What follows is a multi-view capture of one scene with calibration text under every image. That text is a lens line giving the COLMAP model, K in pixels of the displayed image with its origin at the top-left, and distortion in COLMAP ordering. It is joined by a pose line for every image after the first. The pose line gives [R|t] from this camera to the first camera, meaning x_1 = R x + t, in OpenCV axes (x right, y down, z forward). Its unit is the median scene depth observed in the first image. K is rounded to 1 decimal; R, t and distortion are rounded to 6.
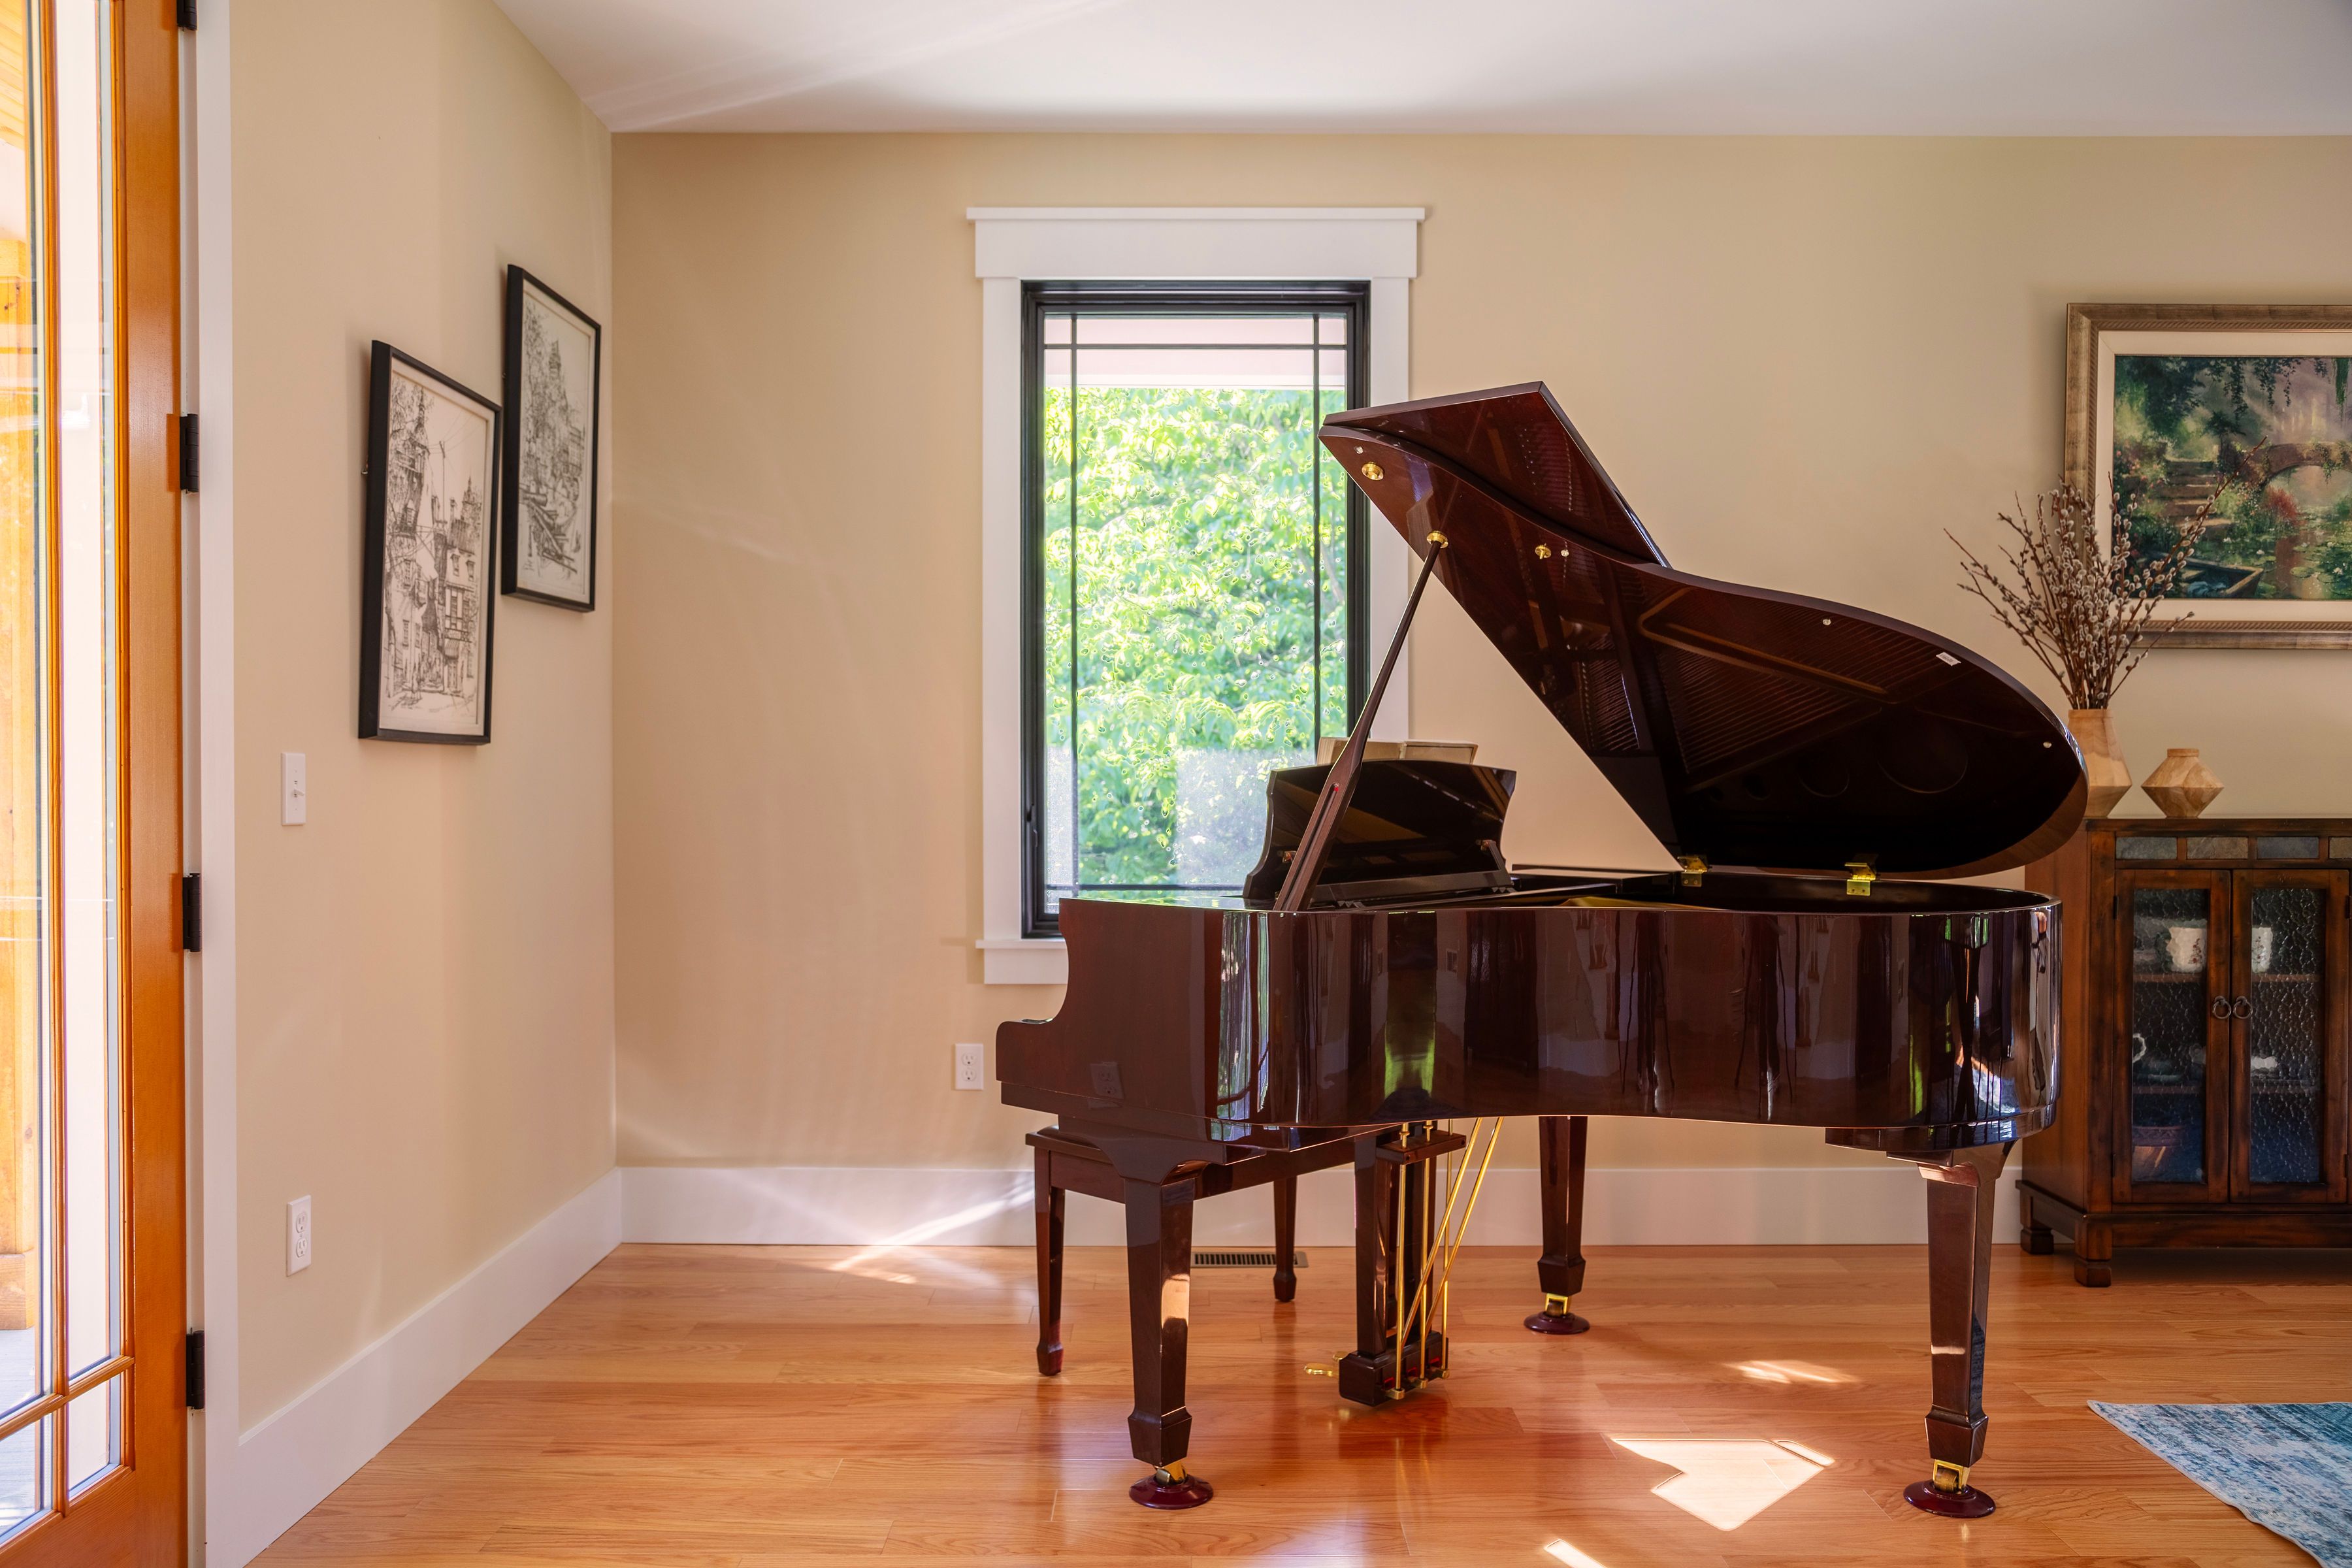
lens RADIAL K [[1829.5, 0, 1170.3], [0, 1829.5, 806.7], [0, 0, 1]] dist [-0.027260, 0.035138]
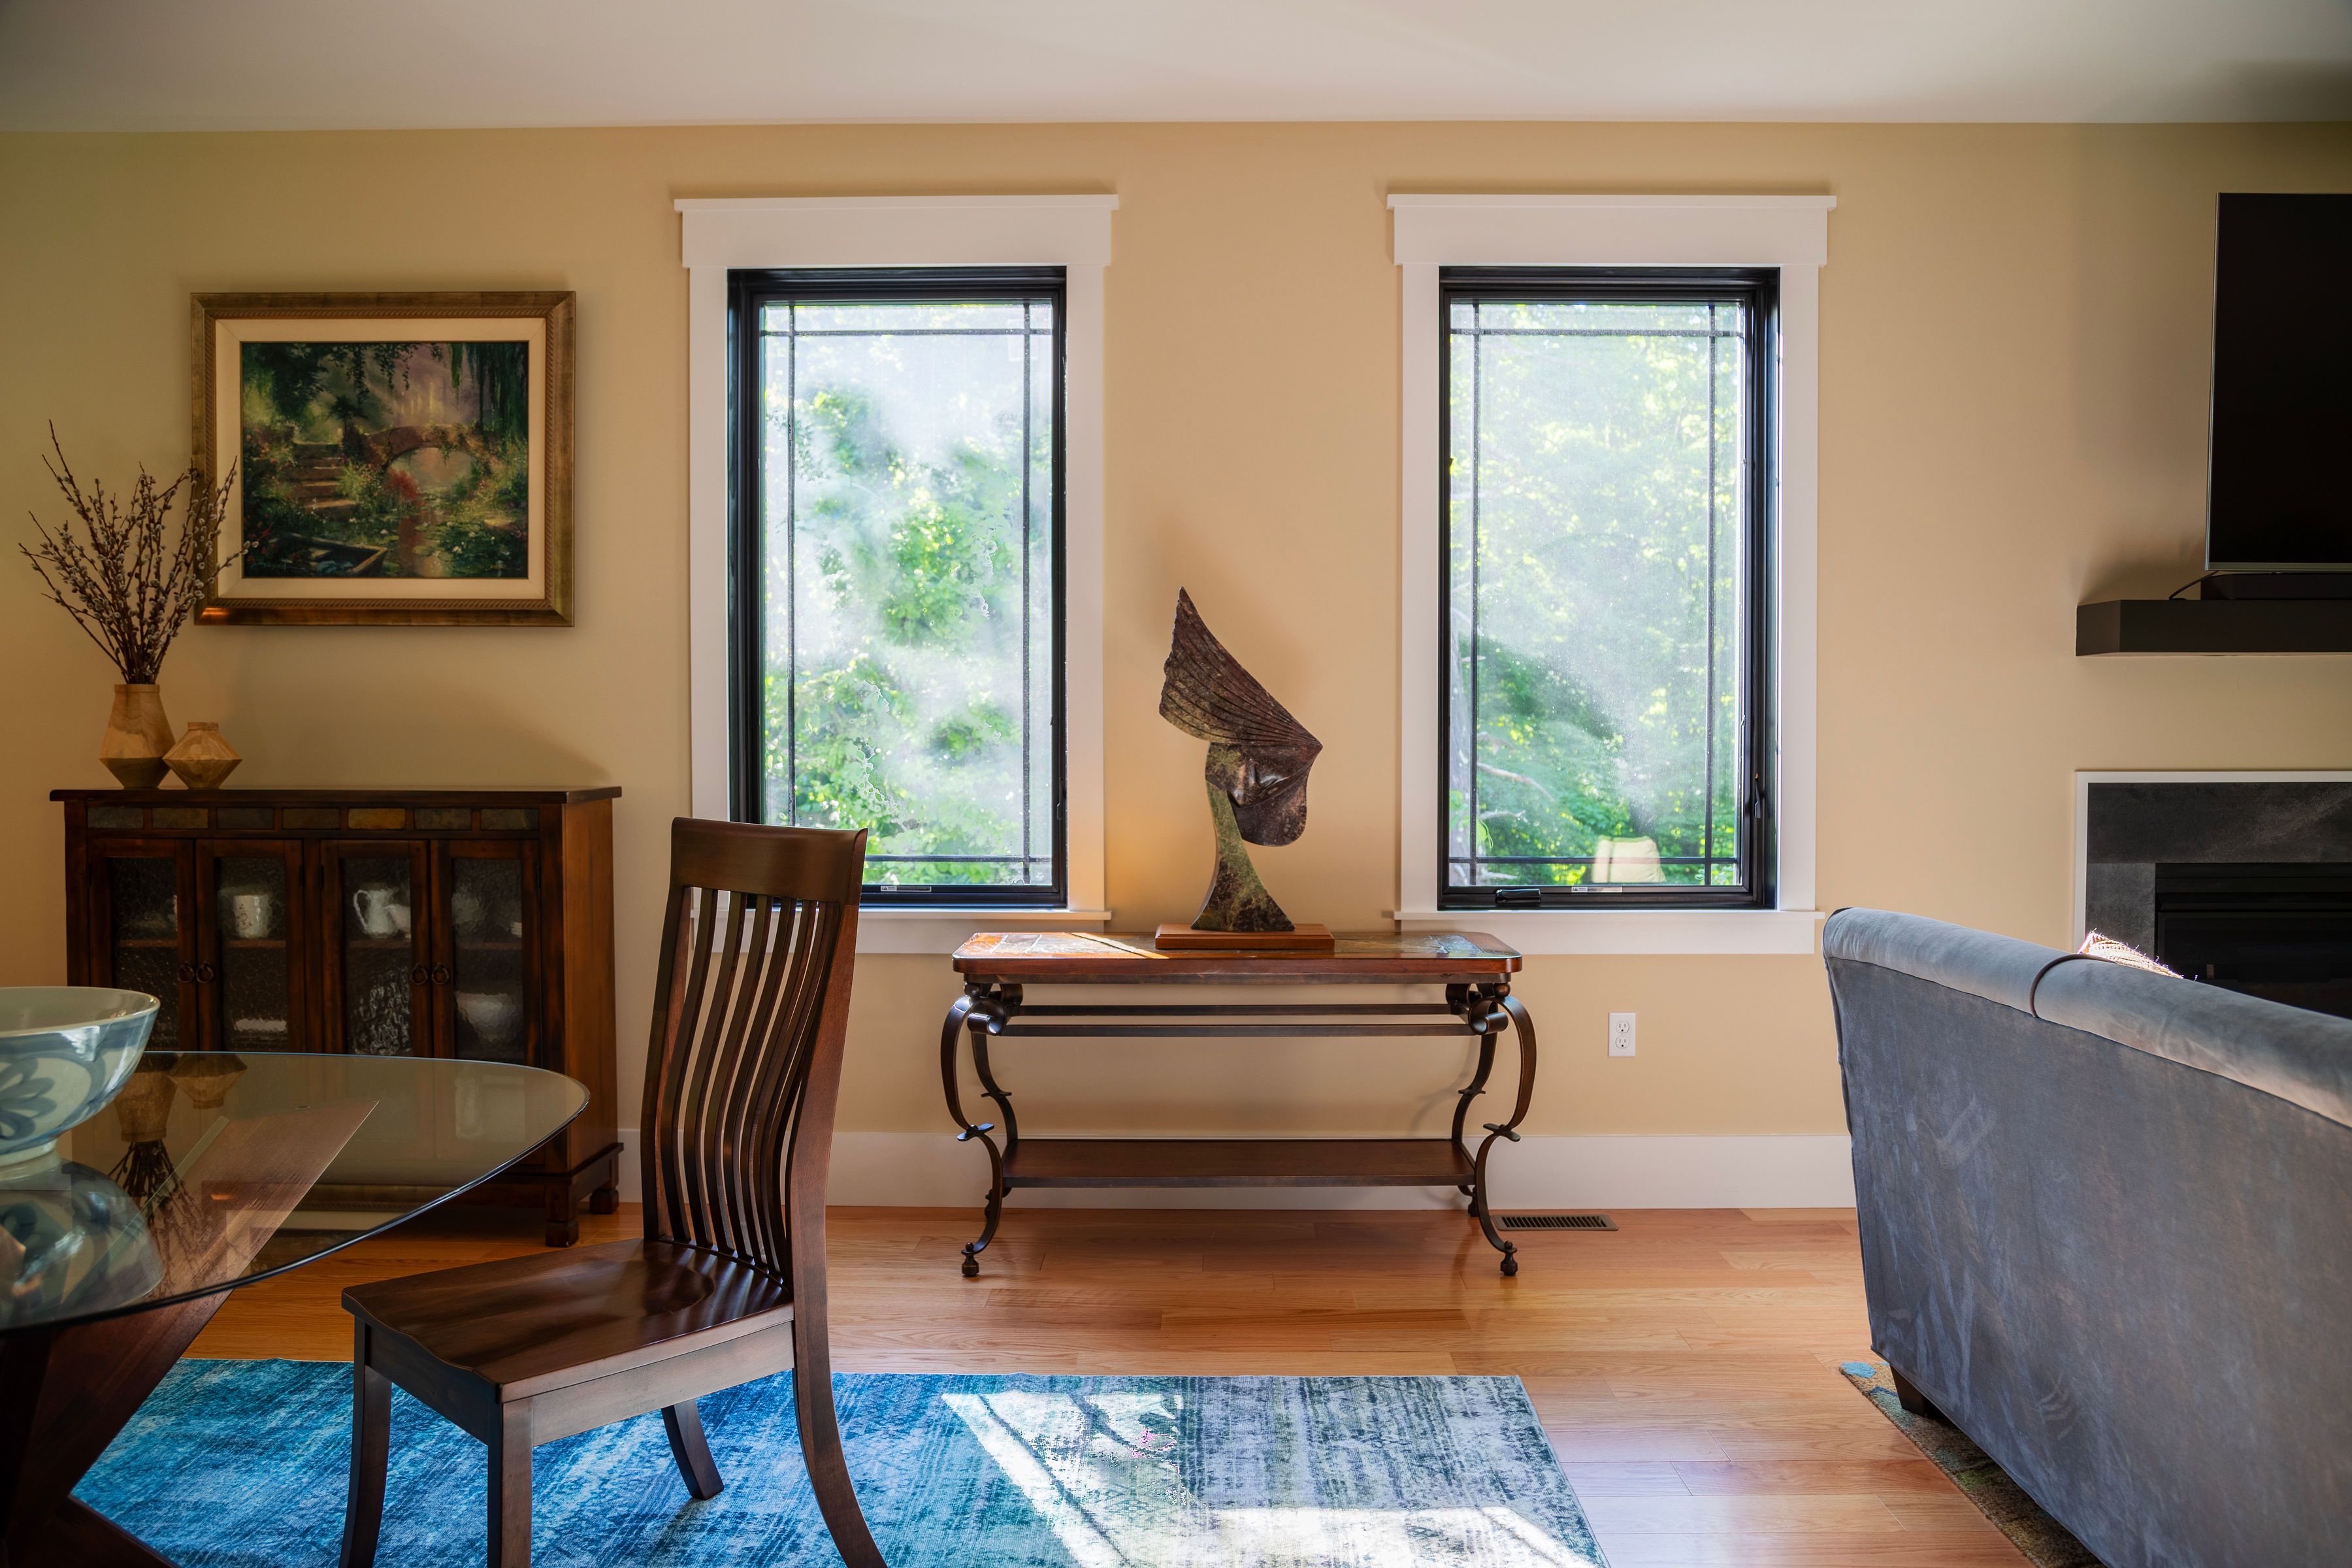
lens RADIAL K [[1829.5, 0, 1244.6], [0, 1829.5, 774.7], [0, 0, 1]] dist [-0.027260, 0.035138]
pose [[0.999030, 0.000862, -0.044035, 1.132494], [-0.001219, 0.999967, -0.008090, 0.005321], [0.044026, 0.008136, 0.998997, -0.007015]]
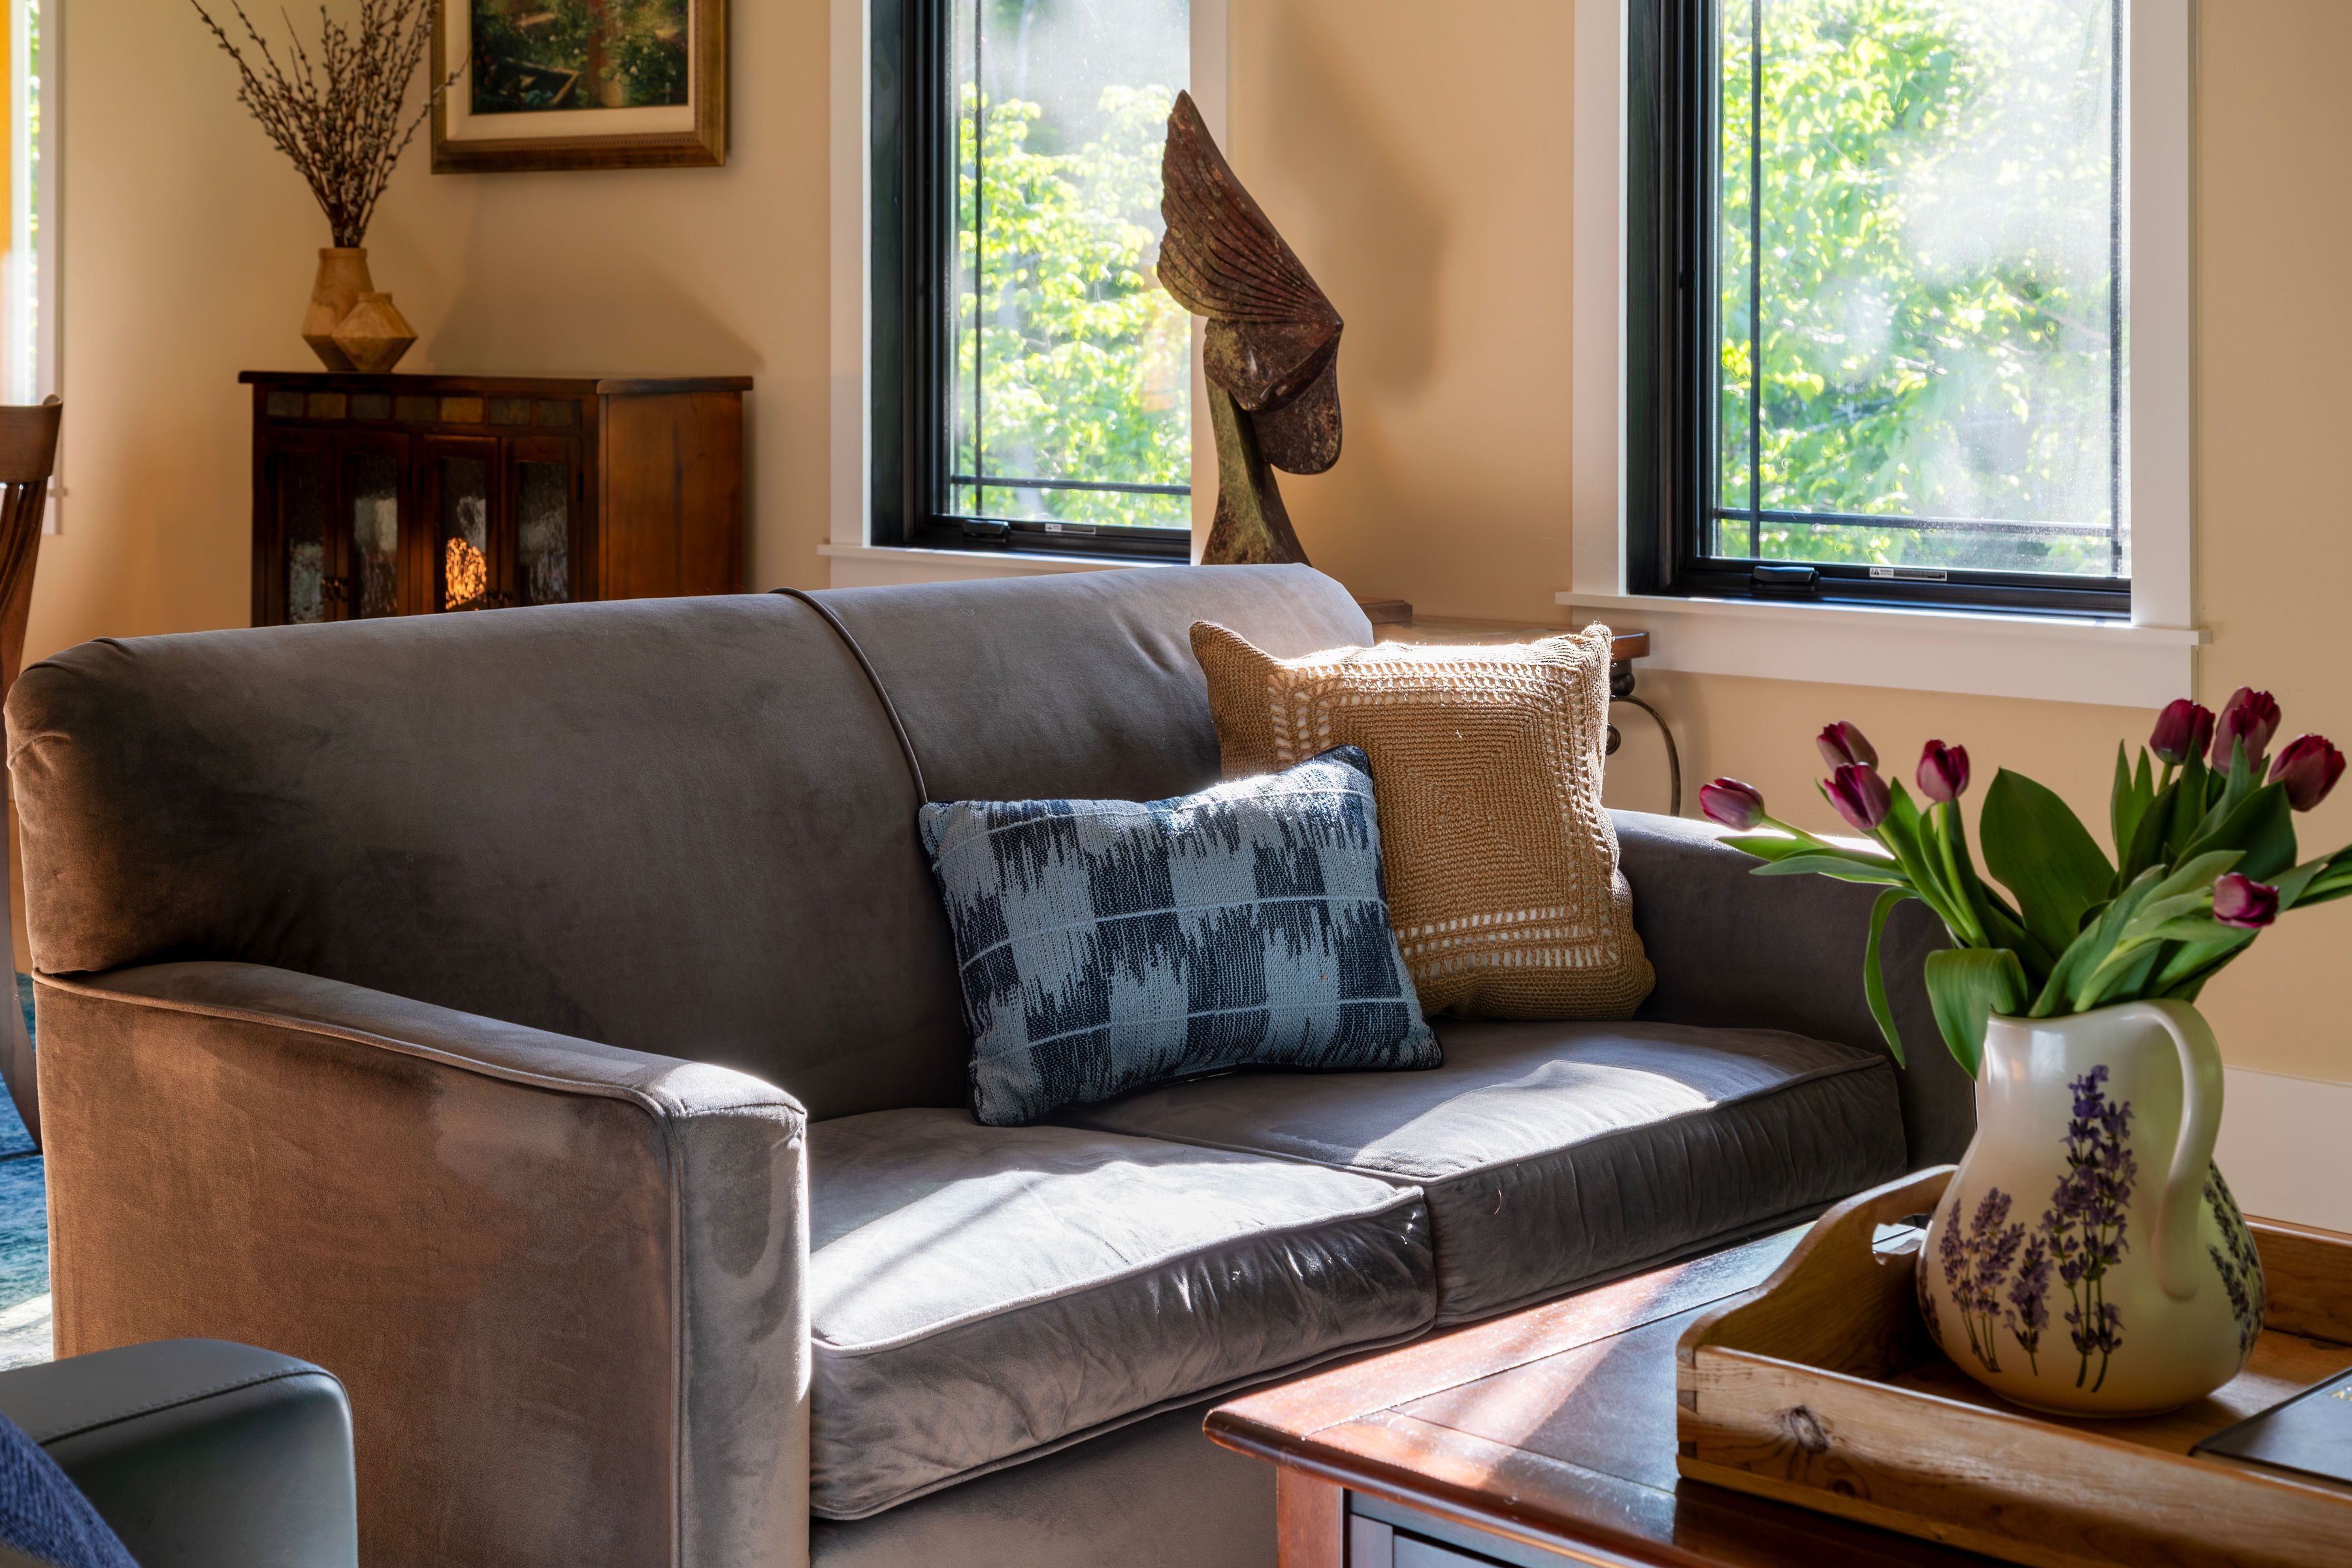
lens RADIAL K [[3661.1, 0, 1246.8], [0, 3661.1, 532.8], [0, 0, 1]] dist [0.068173, 0.000000]
pose [[0.719578, 0.040955, -0.693203, 1.968737], [-0.019178, 0.999051, 0.039117, 0.005608], [0.694147, -0.014854, 0.719680, 0.019873]]
